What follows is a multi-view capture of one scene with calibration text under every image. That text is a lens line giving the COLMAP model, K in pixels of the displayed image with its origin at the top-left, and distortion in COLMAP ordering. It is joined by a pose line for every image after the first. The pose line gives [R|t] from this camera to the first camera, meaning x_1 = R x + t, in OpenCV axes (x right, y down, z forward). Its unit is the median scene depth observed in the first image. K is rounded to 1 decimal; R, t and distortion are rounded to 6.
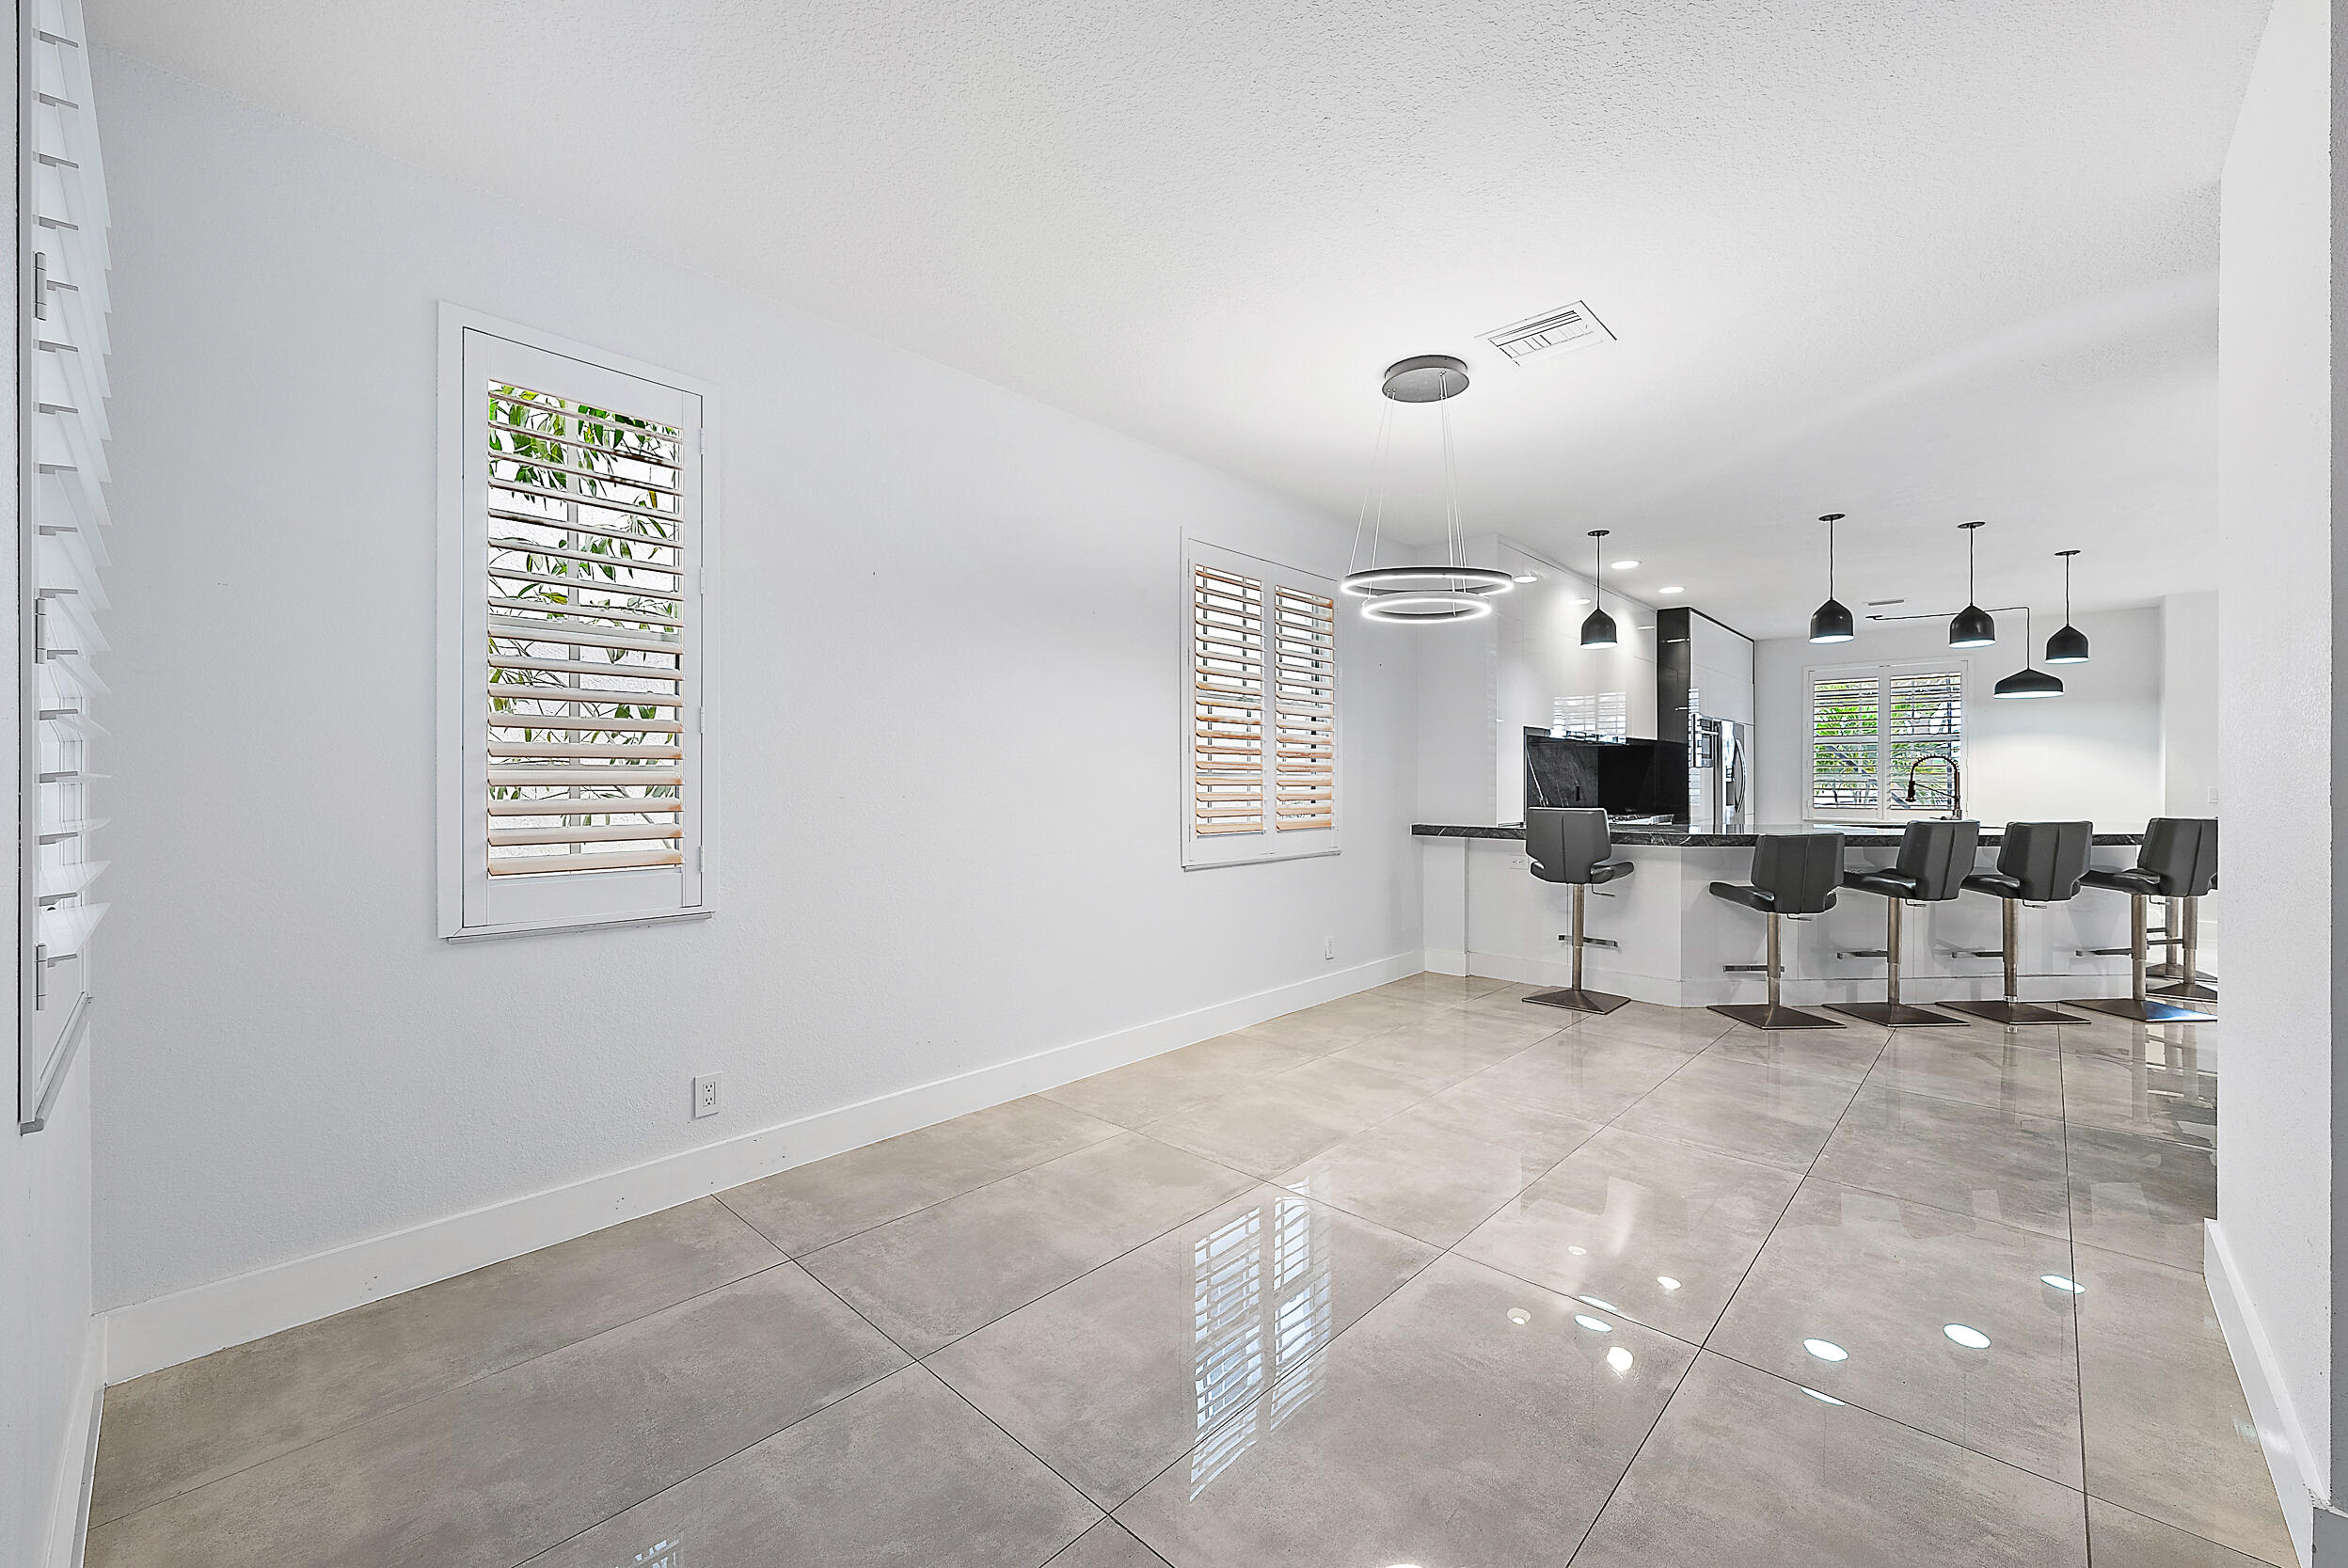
lens RADIAL K [[927.3, 0, 1166.5], [0, 927.3, 780.3], [0, 0, 1]] dist [-0.001457, 0.000063]
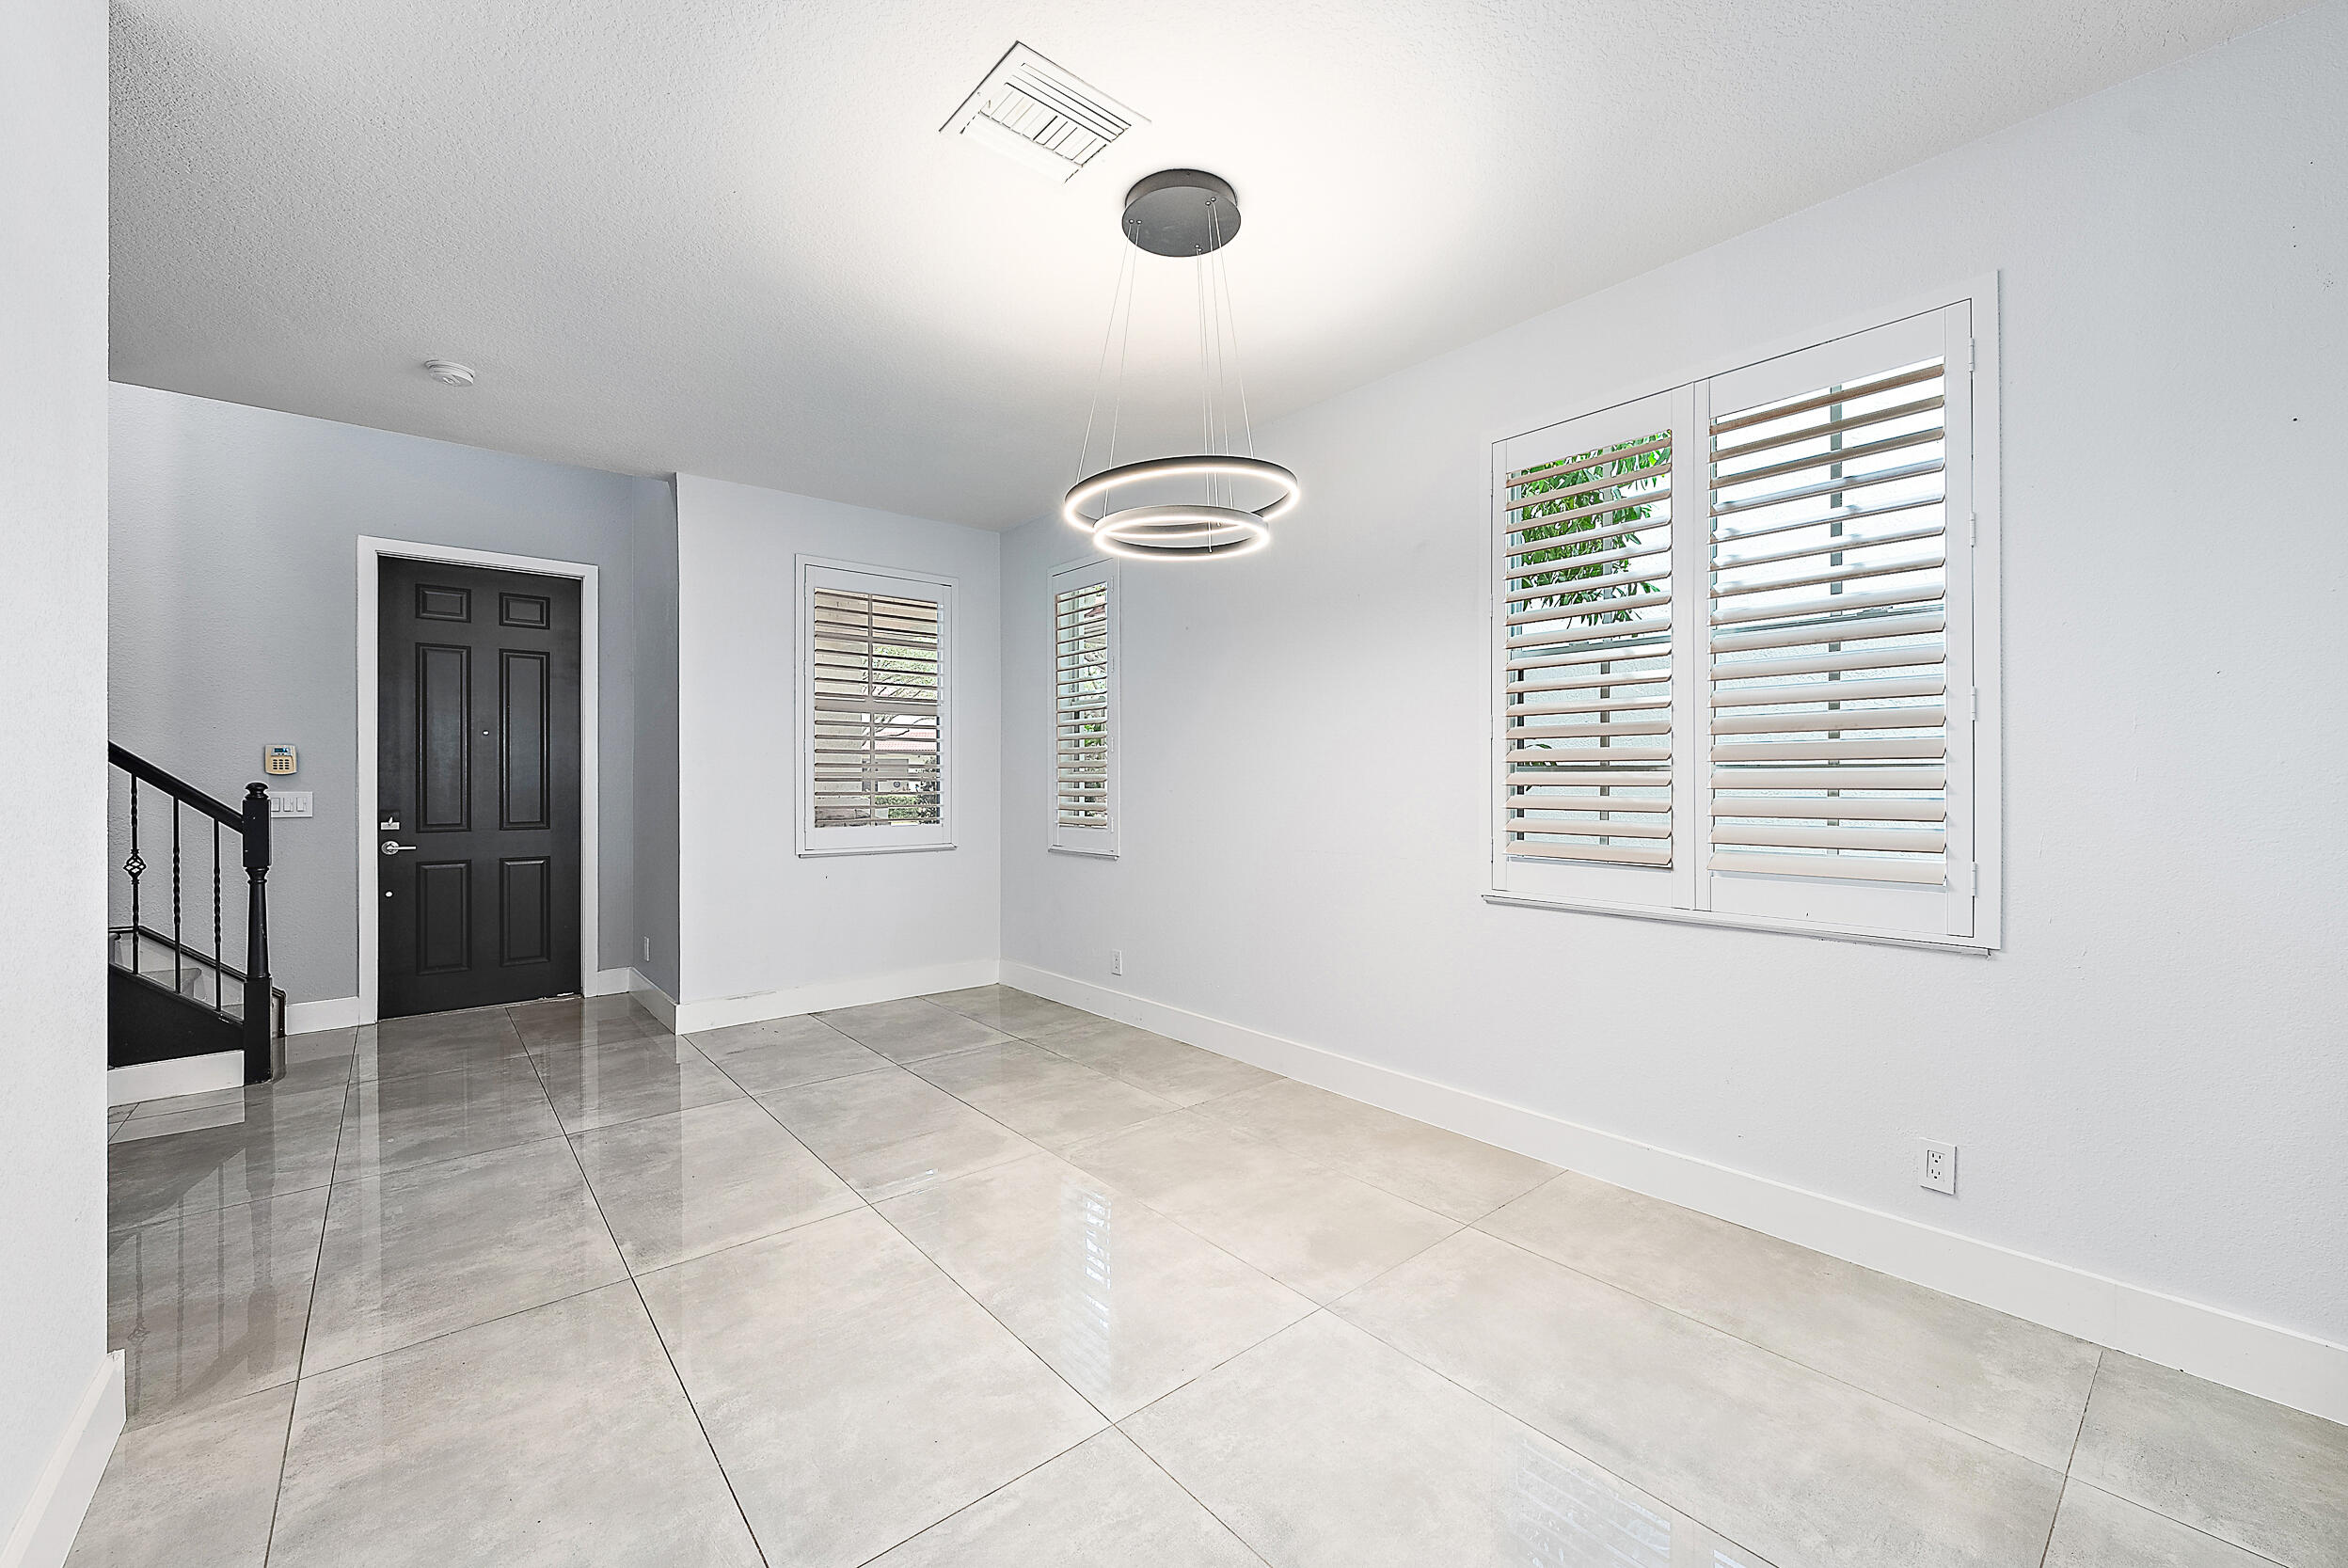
lens RADIAL K [[927.3, 0, 1197.5], [0, 927.3, 787.7], [0, 0, 1]] dist [-0.001457, 0.000063]
pose [[-0.100197, 0.009055, -0.994926, 1.243304], [0.000138, 0.999959, 0.009087, 0.000979], [0.994968, 0.000774, -0.100194, 1.373402]]
